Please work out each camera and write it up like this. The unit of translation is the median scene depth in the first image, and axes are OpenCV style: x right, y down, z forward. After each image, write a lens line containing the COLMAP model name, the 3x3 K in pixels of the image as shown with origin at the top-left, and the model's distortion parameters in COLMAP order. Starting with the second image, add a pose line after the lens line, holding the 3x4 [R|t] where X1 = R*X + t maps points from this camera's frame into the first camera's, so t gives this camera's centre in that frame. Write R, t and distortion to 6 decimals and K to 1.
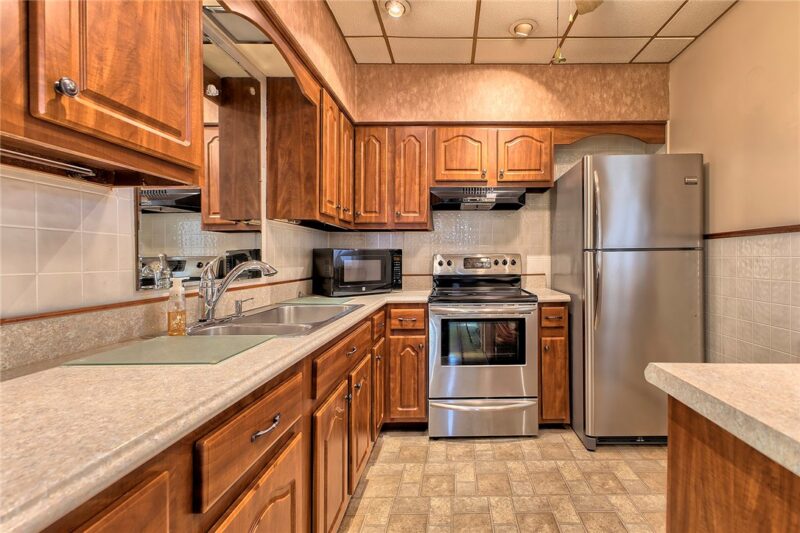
lens RADIAL K [[355.0, 0, 433.3], [0, 355.0, 266.3], [0, 0, 1]] dist [-0.000375, -0.000116]
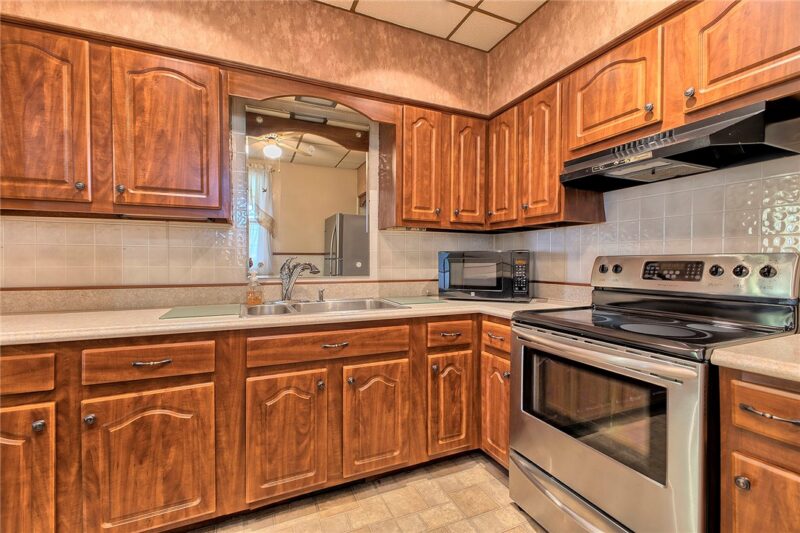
lens RADIAL K [[323.2, 0, 438.2], [0, 323.2, 266.3], [0, 0, 1]] dist [0.009323, 0.000091]
pose [[0.439926, 0.018781, -0.897838, 0.485468], [-0.023869, 0.999673, 0.009216, -0.013624], [0.897717, 0.017376, 0.440230, 0.501800]]
